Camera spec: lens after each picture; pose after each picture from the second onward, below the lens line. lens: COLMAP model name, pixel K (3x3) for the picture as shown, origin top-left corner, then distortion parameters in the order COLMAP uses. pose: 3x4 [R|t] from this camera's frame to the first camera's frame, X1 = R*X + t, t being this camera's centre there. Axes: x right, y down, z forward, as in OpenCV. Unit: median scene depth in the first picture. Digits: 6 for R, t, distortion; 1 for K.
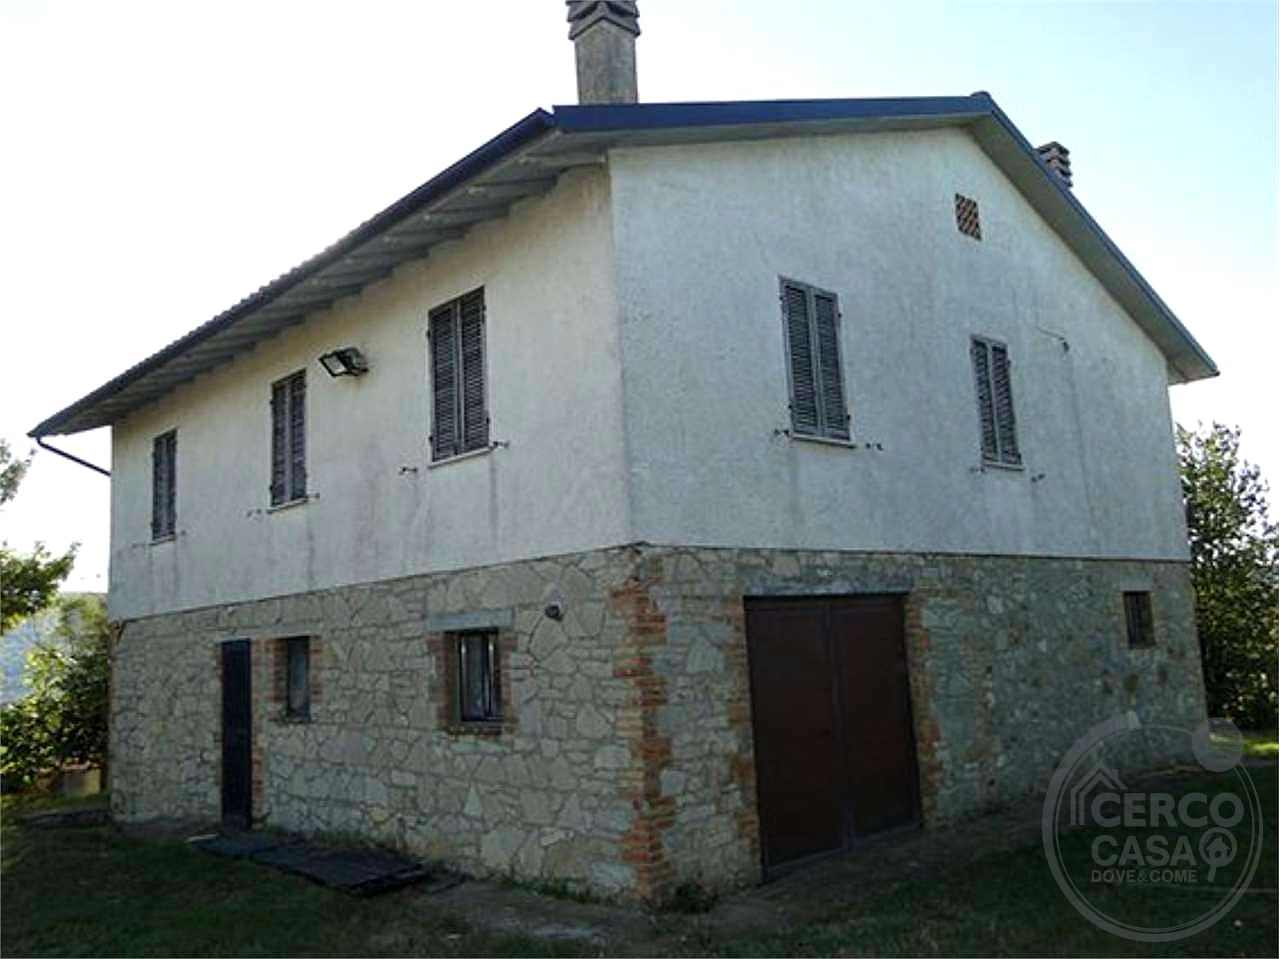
lens RADIAL K [[1050.6, 0, 646.9], [0, 1050.6, 474.6], [0, 0, 1]] dist [0.007329, -0.028682]
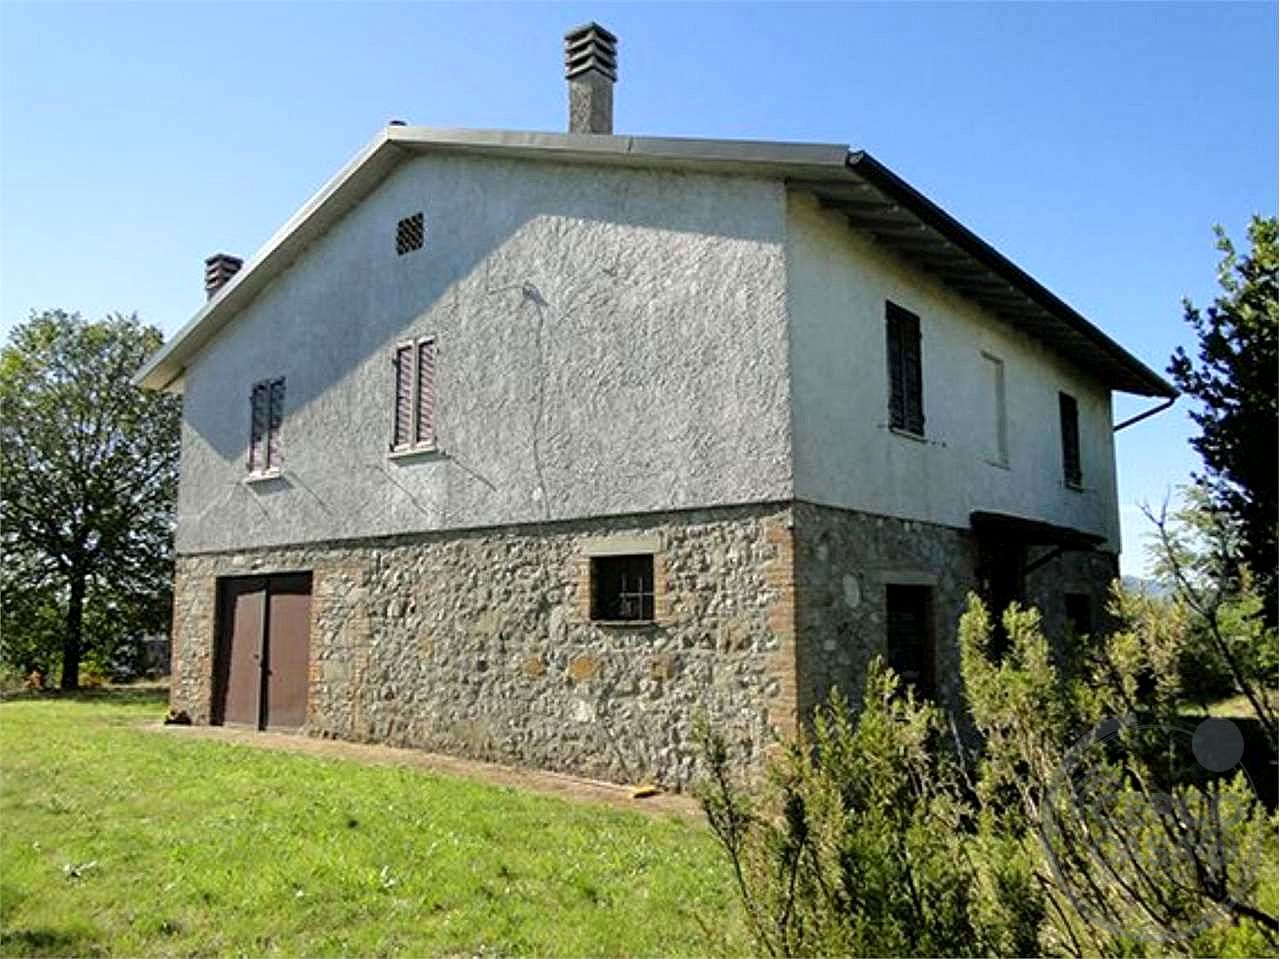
lens RADIAL K [[1050.6, 0, 646.9], [0, 1050.6, 474.6], [0, 0, 1]] dist [0.007329, -0.028682]
pose [[0.142445, -0.087712, -0.985909, 1.764054], [0.150827, 0.986357, -0.065961, 0.150148], [0.978244, -0.139306, 0.153731, 1.271545]]
